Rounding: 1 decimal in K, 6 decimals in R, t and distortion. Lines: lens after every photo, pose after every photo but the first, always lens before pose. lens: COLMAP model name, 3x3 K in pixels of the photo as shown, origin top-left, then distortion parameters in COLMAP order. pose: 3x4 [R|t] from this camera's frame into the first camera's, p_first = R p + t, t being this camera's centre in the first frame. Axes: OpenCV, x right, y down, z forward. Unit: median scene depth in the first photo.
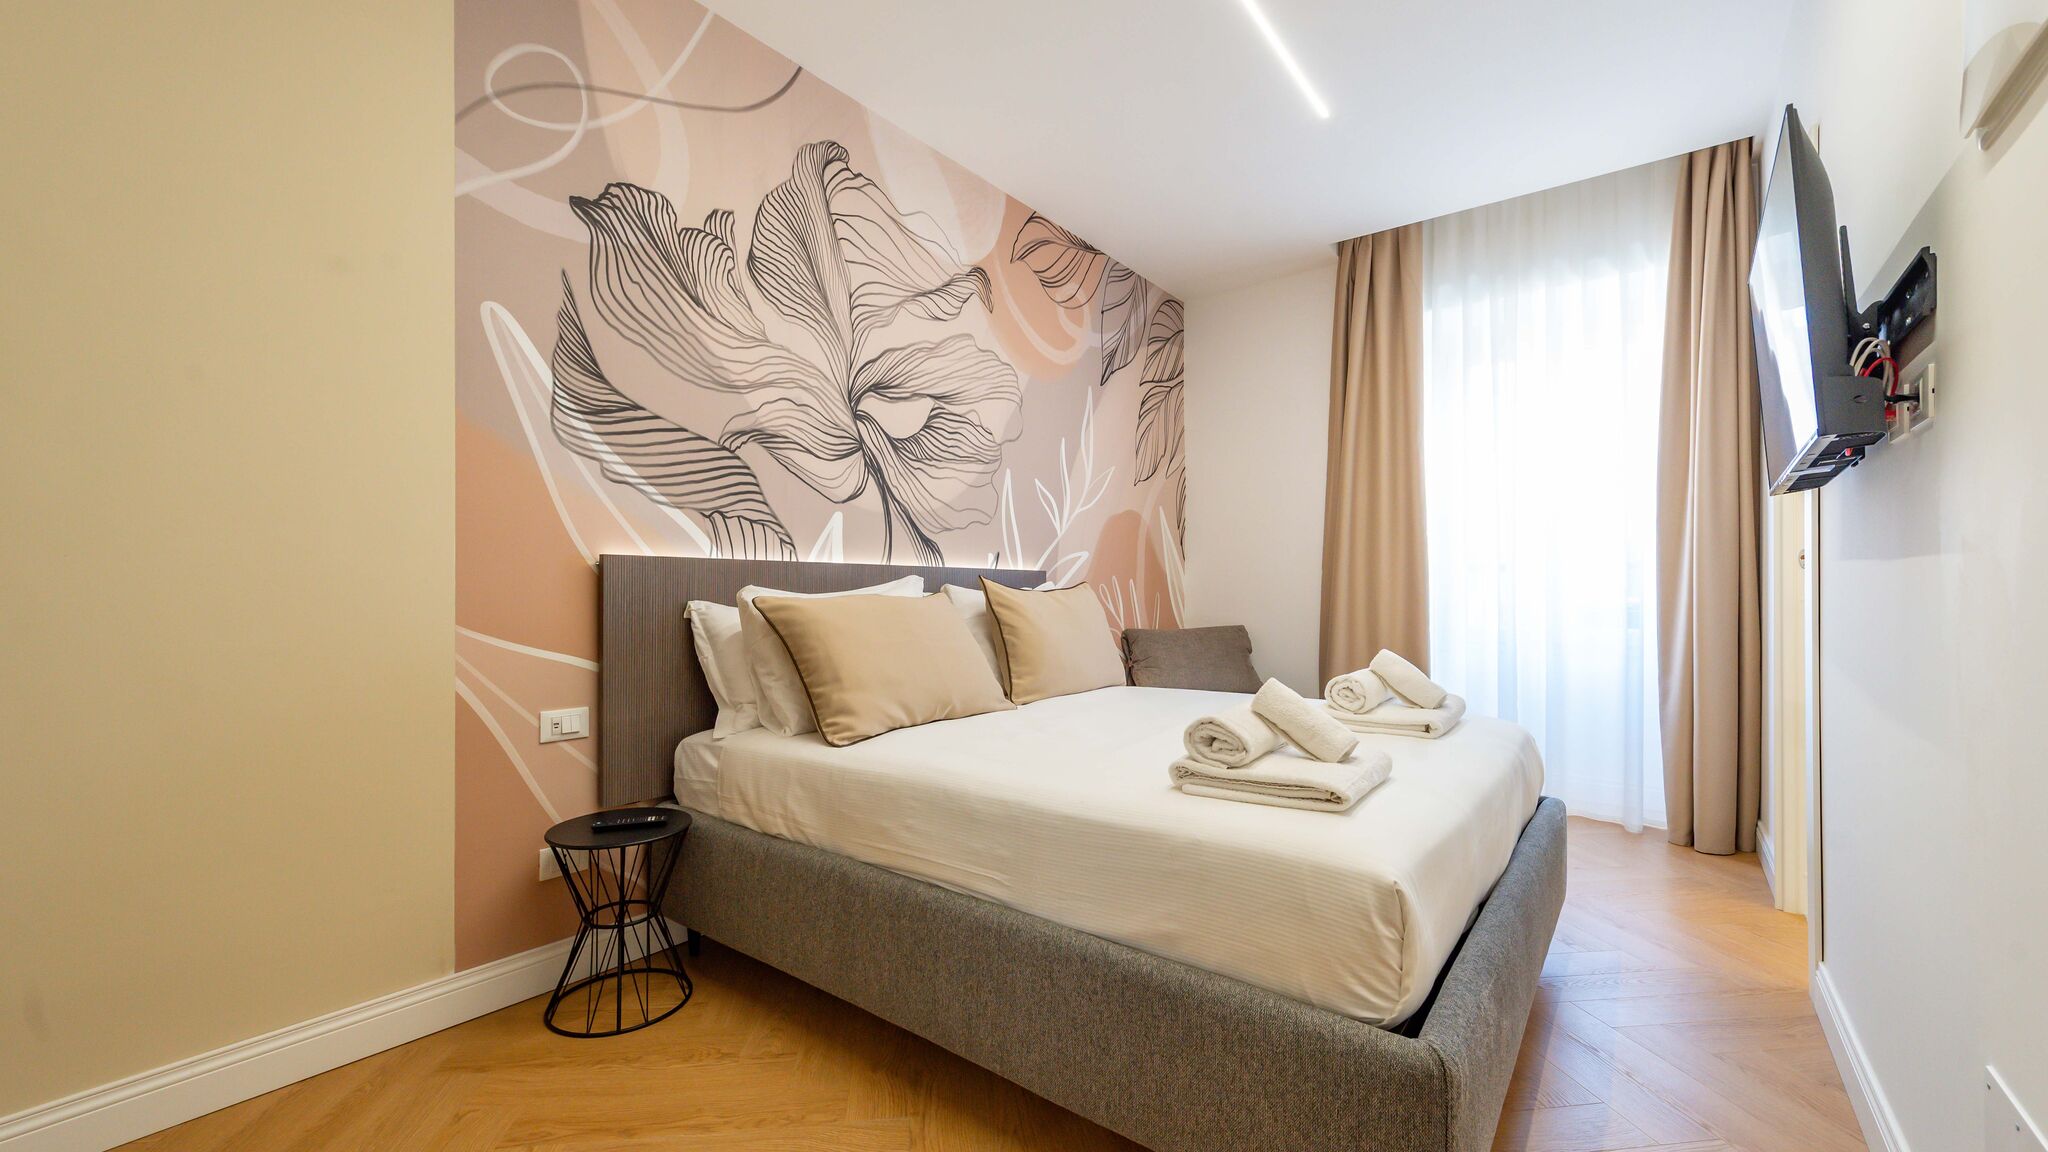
lens RADIAL K [[810.5, 0, 1015.6], [0, 810.5, 592.5], [0, 0, 1]] dist [0.013290, -0.004191]
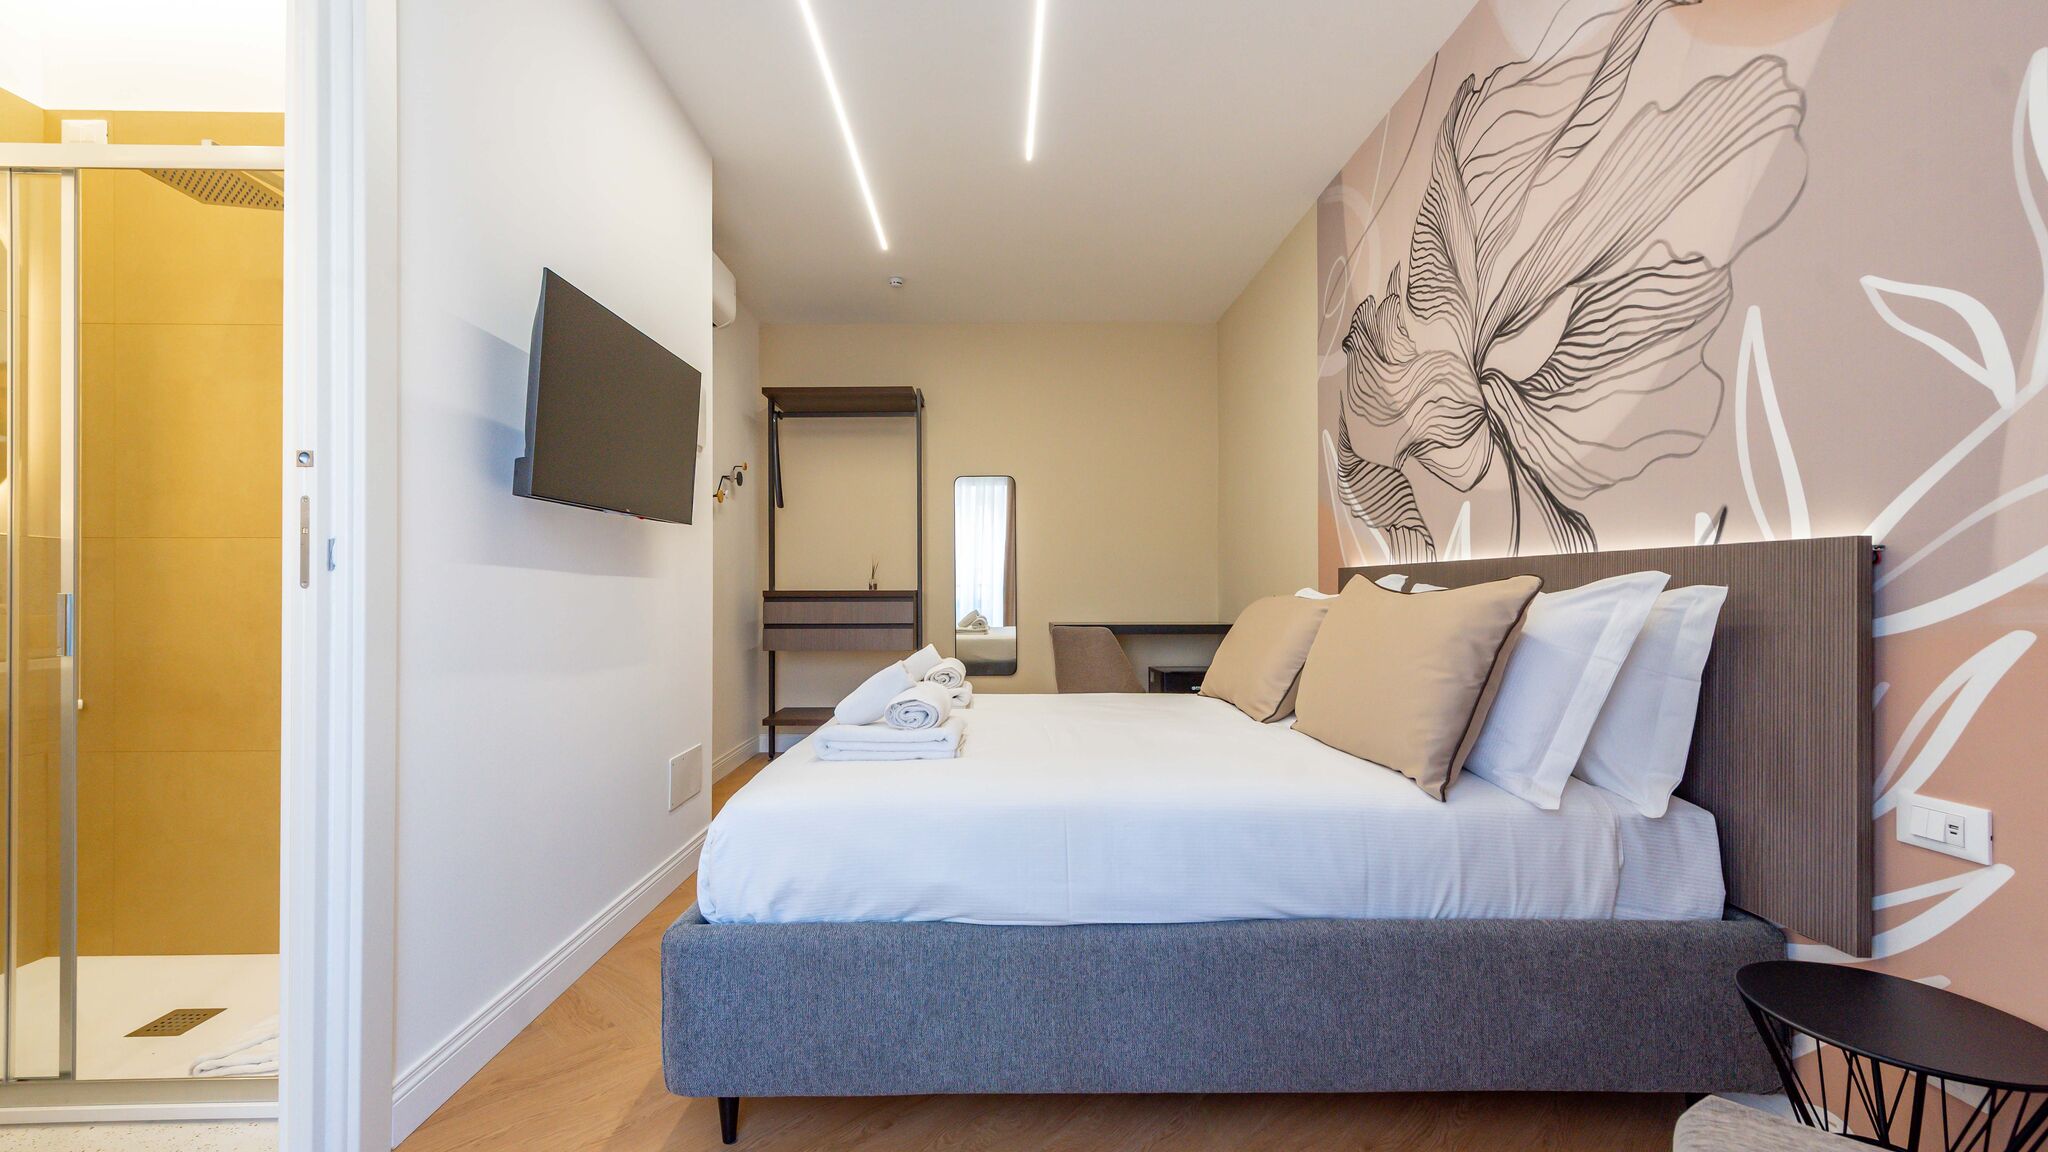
lens RADIAL K [[810.5, 0, 1011.8], [0, 810.5, 587.4], [0, 0, 1]] dist [0.013290, -0.004191]
pose [[-0.774908, -0.001156, -0.632073, 0.733154], [0.001691, 0.999991, -0.003902, -0.004723], [0.632072, -0.004092, -0.774899, 1.411108]]
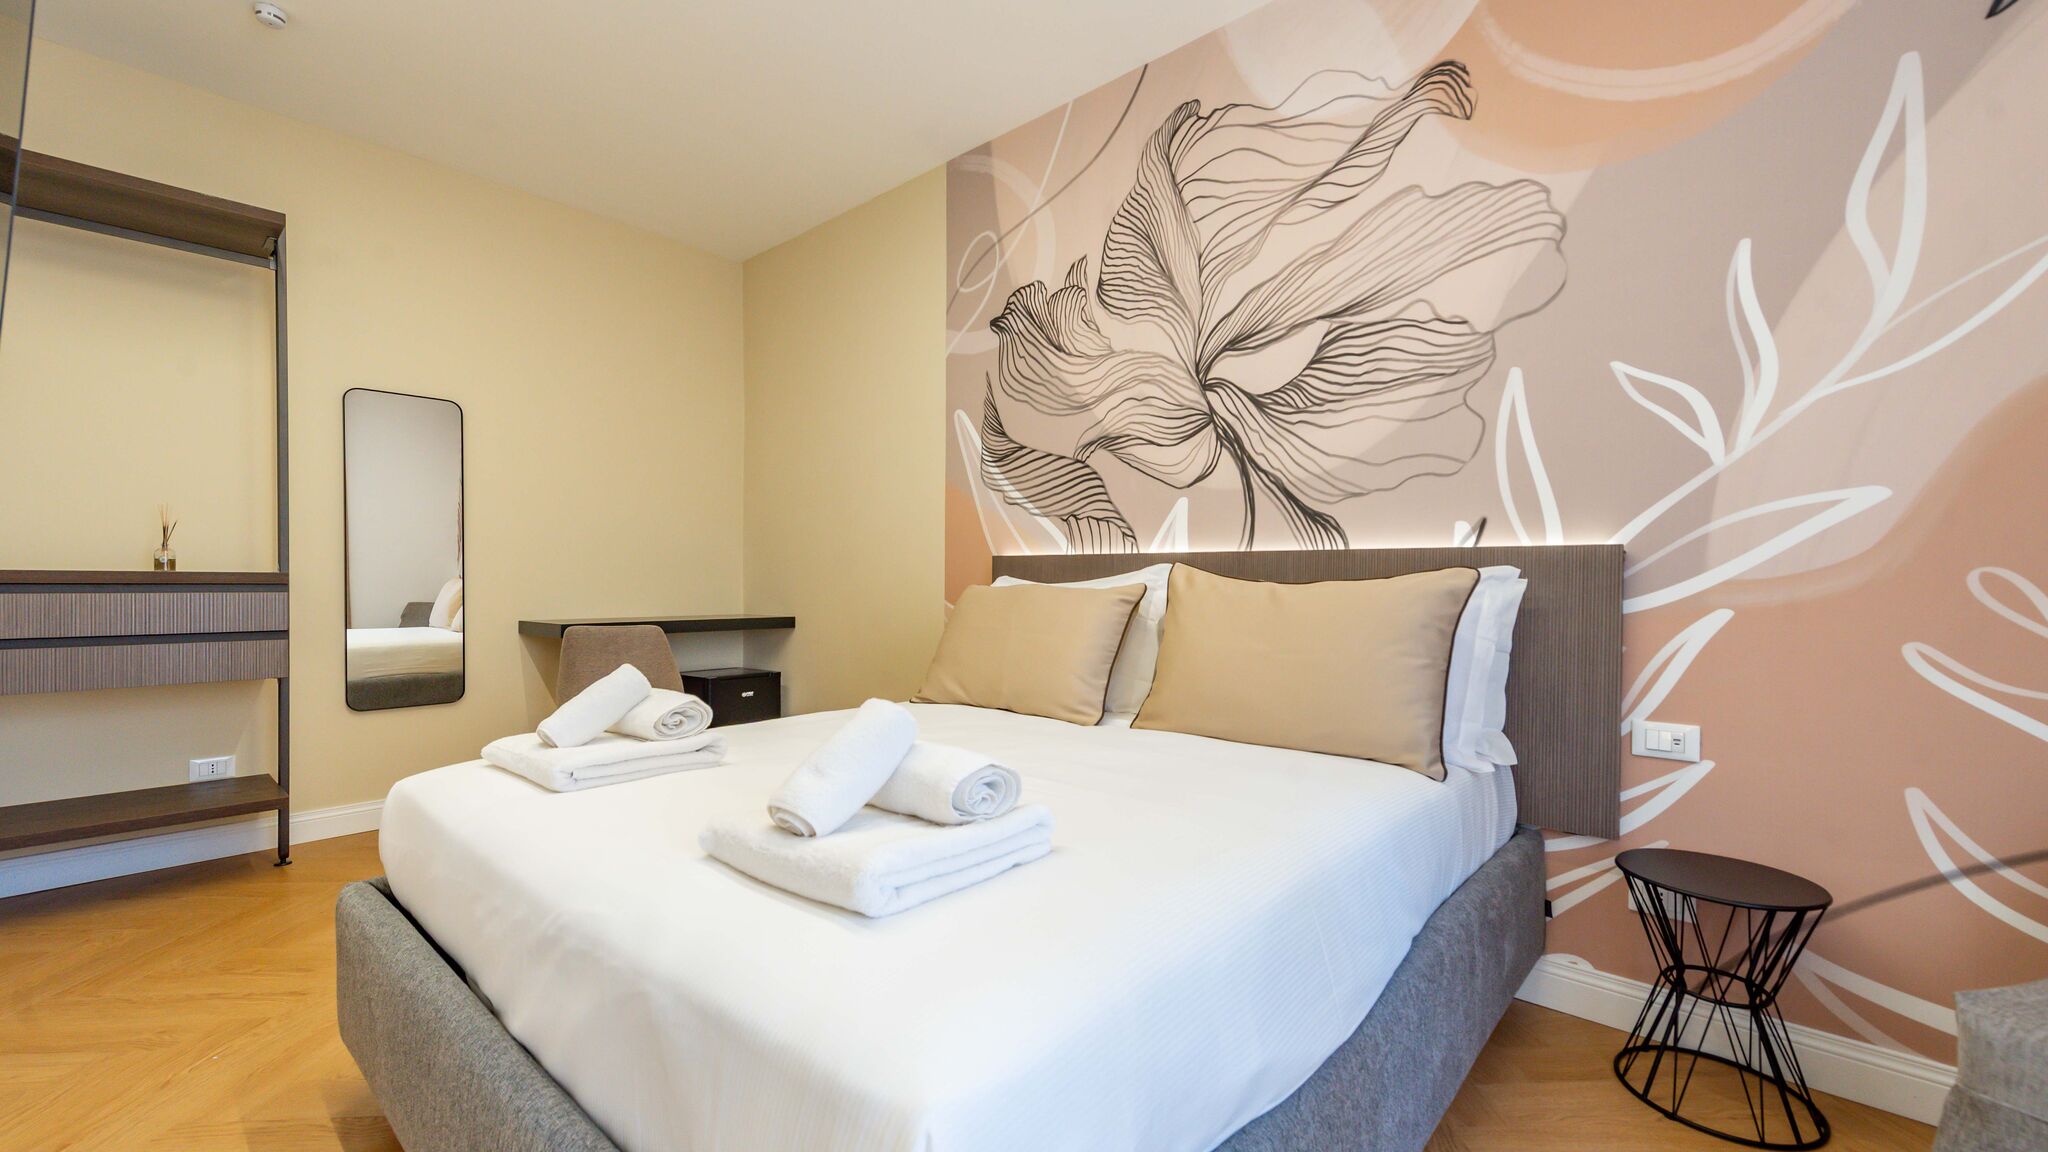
lens RADIAL K [[810.5, 0, 1025.9], [0, 810.5, 588.8], [0, 0, 1]] dist [0.013290, -0.004191]
pose [[-0.057387, 0.009123, -0.998310, 0.751034], [-0.007439, 0.999927, 0.009565, -0.001662], [0.998324, 0.007975, -0.057315, 0.901210]]
